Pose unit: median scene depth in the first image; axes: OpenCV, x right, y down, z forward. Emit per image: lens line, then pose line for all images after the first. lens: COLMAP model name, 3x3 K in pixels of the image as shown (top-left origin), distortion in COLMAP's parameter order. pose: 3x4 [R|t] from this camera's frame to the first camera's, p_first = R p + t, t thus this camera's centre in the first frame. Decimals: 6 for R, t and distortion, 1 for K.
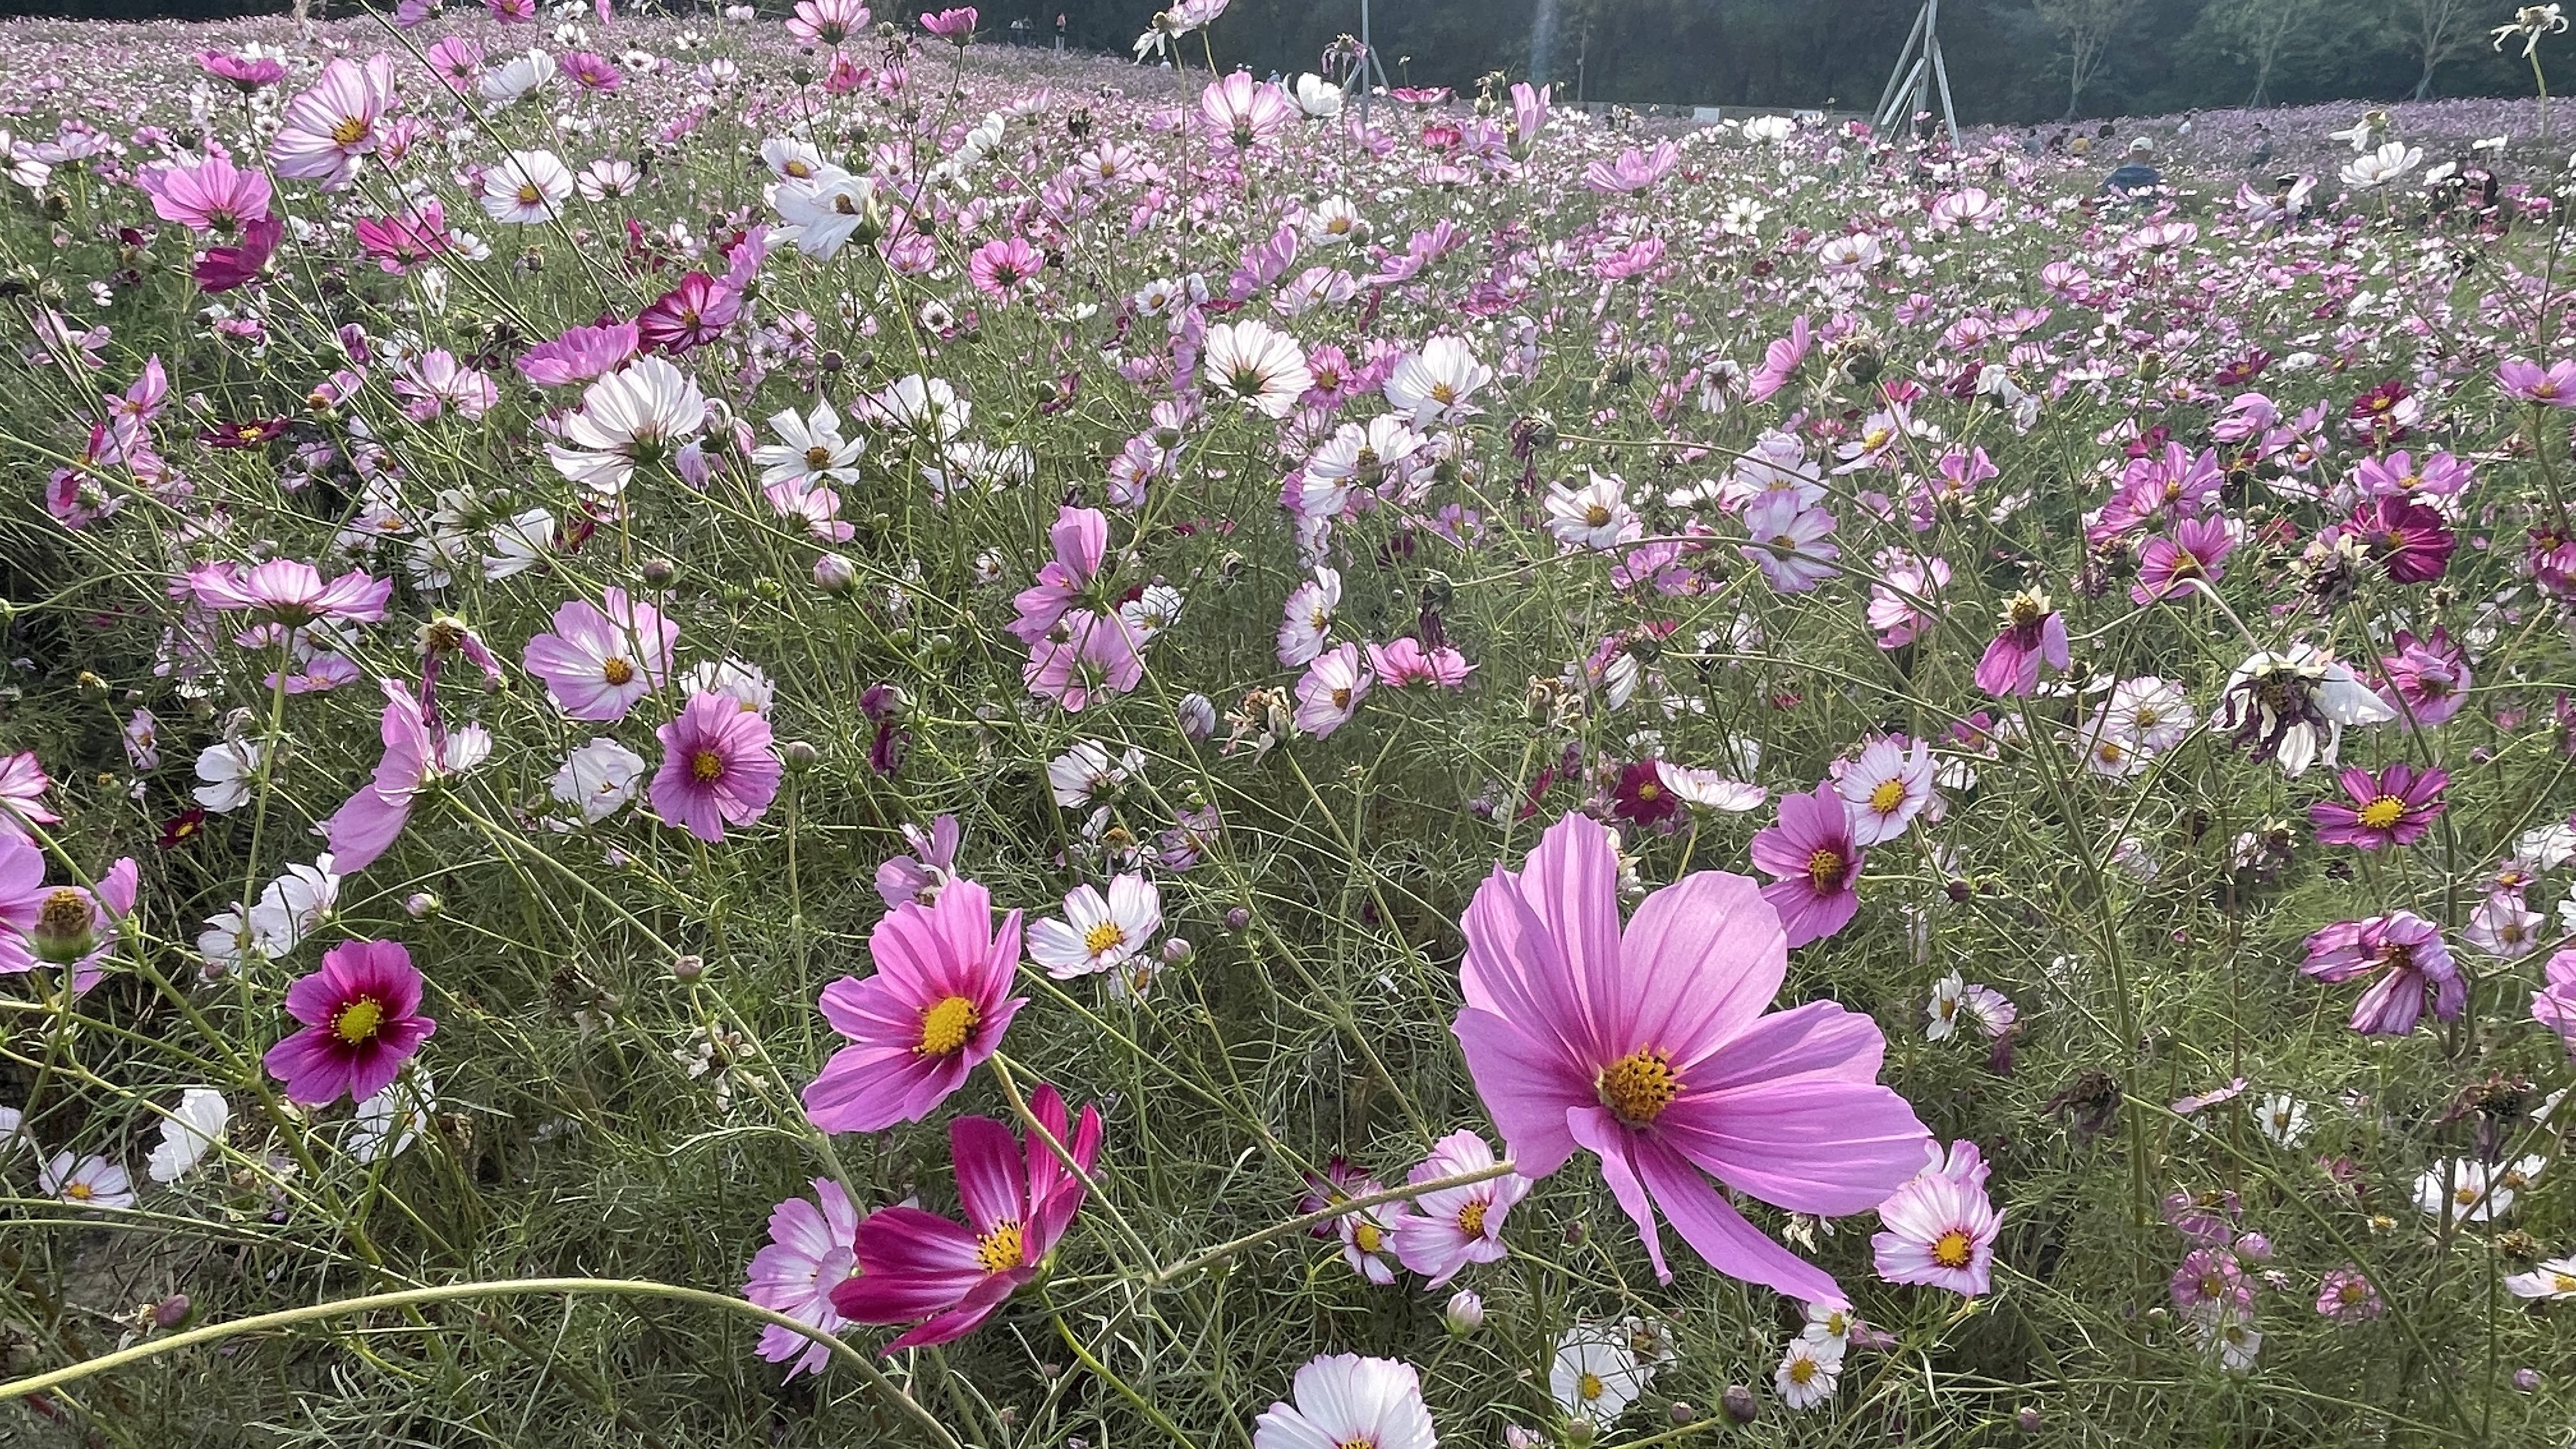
lens RADIAL K [[1608.1, 0, 1288.6], [0, 1608.1, 723.3], [0, 0, 1]] dist [-0.001923, -0.001797]
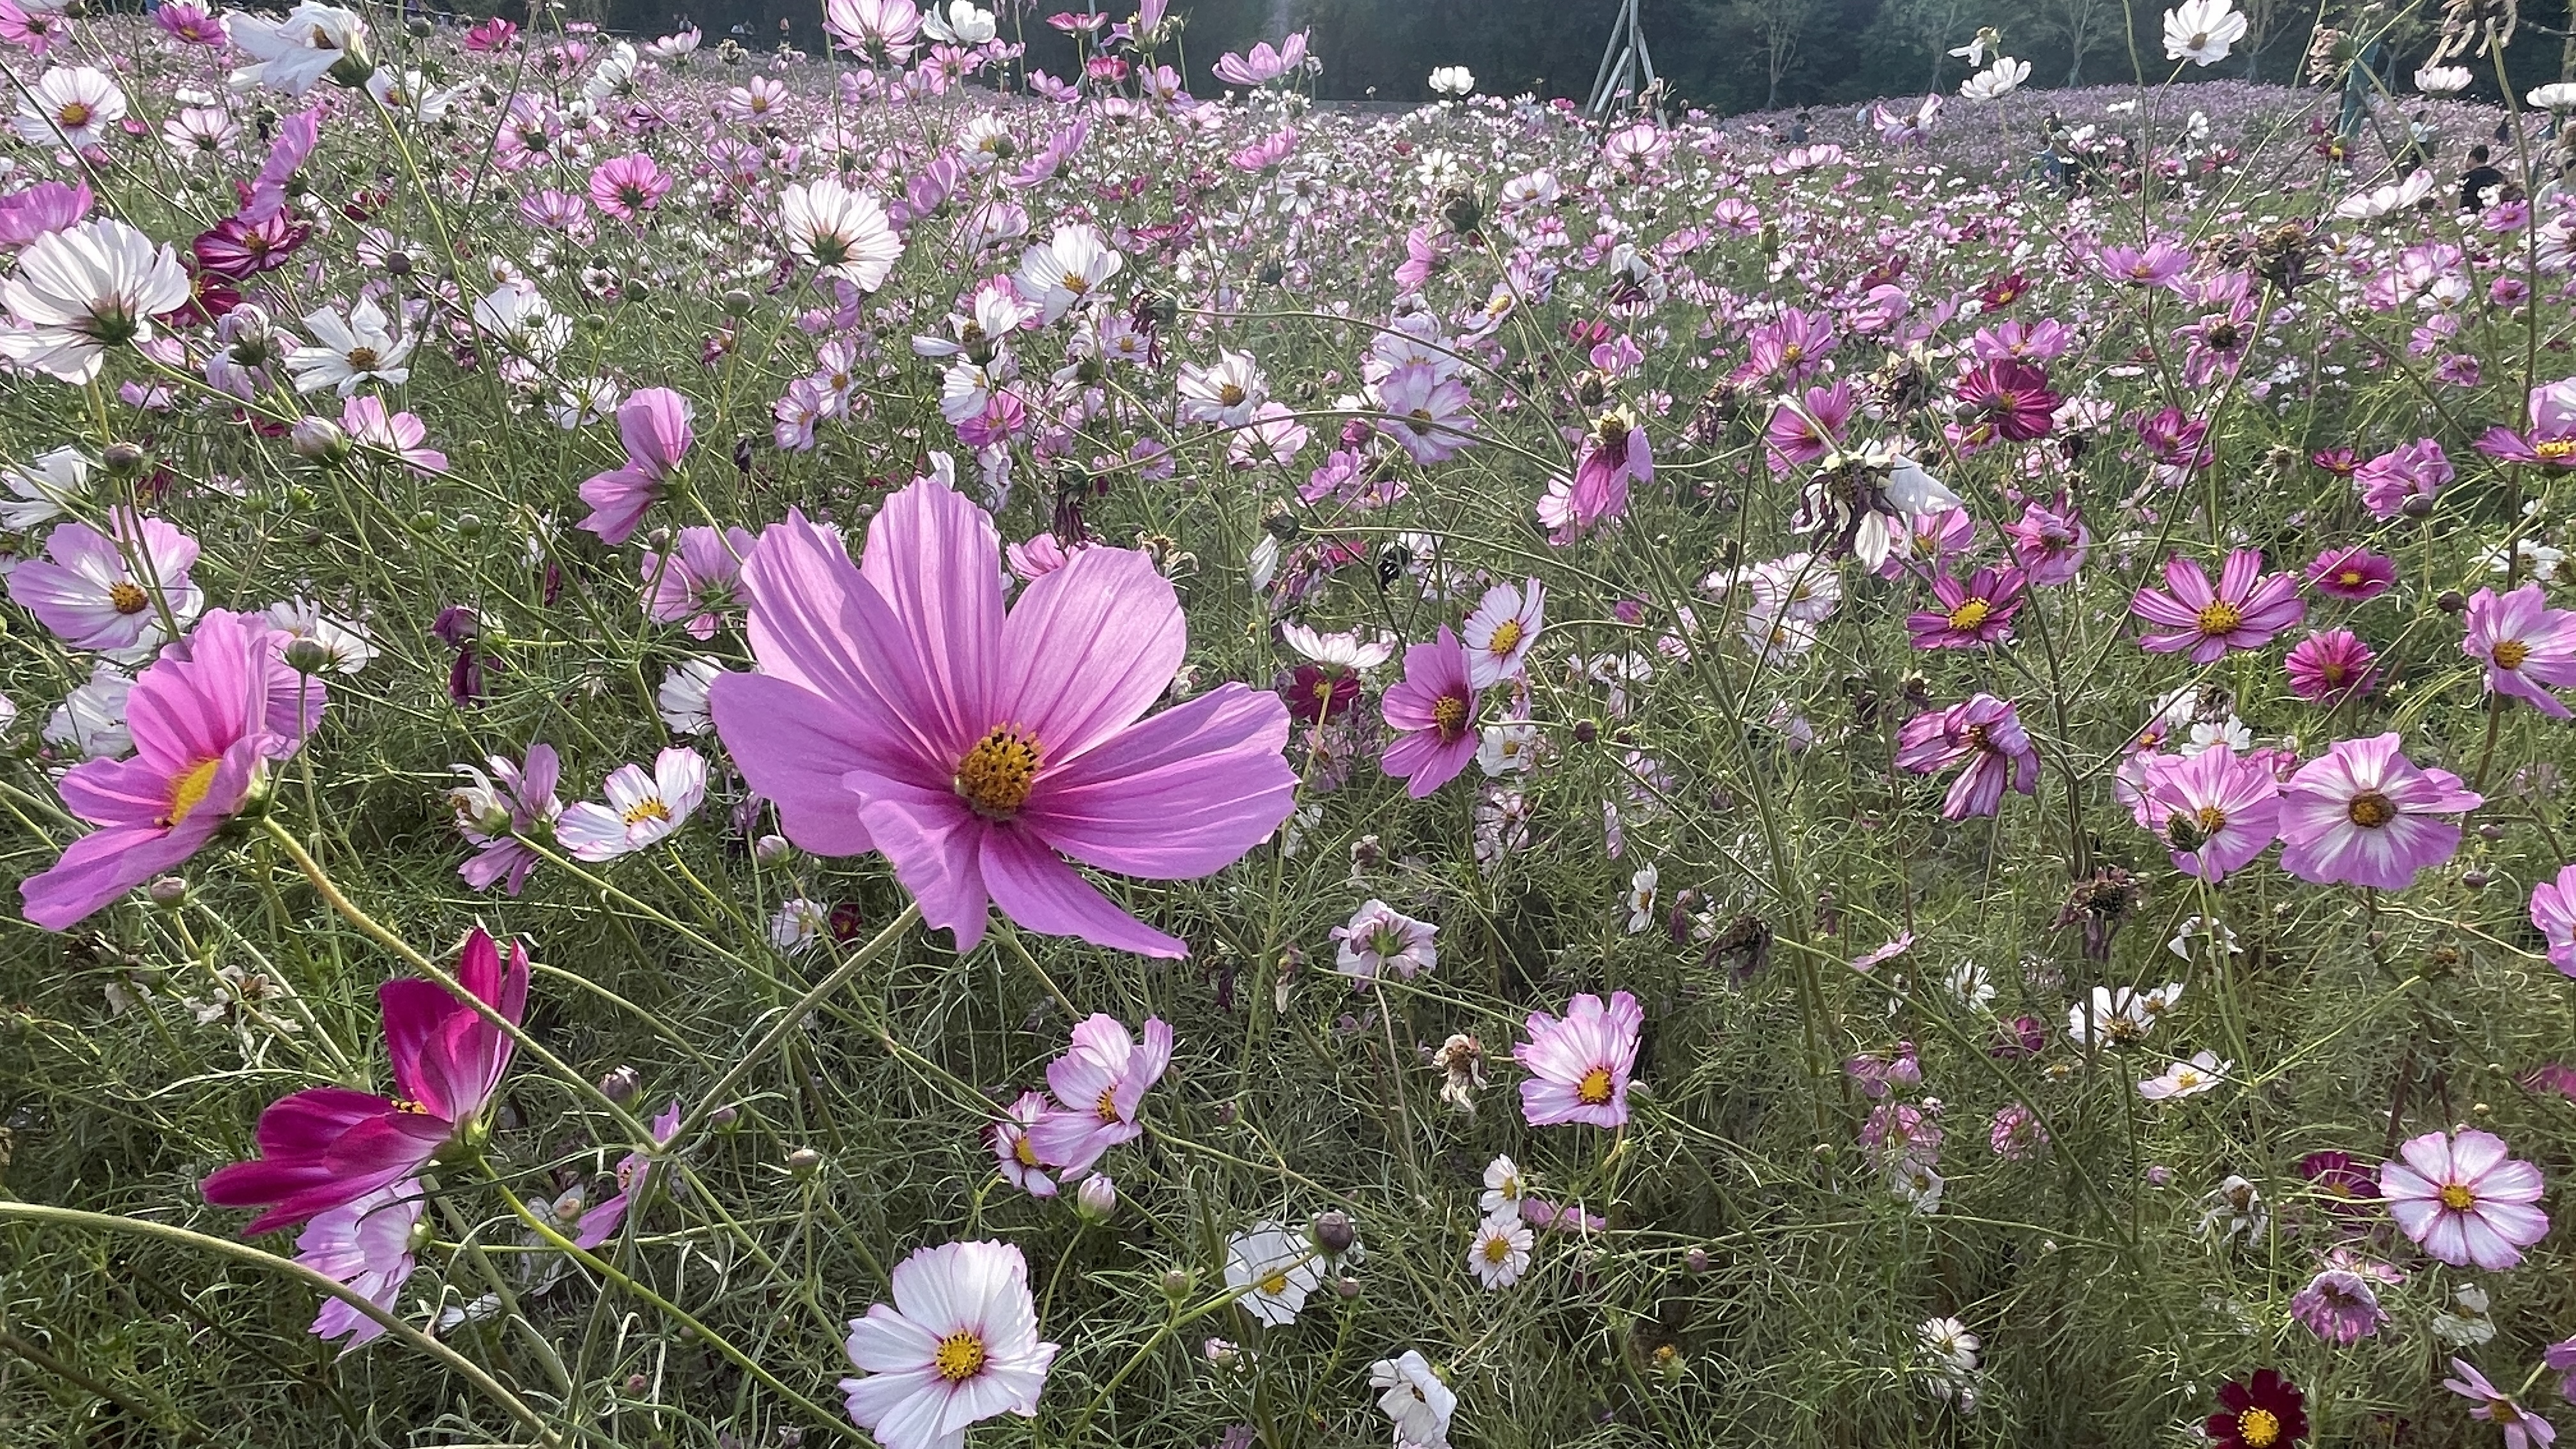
lens RADIAL K [[1591.2, 0, 1287.3], [0, 1591.2, 725.1], [0, 0, 1]] dist [0.002014, -0.003406]
pose [[0.989089, -0.066066, 0.131678, 0.094305], [0.066198, 0.997801, 0.003382, 0.076134], [-0.131612, 0.005372, 0.991287, 0.046504]]
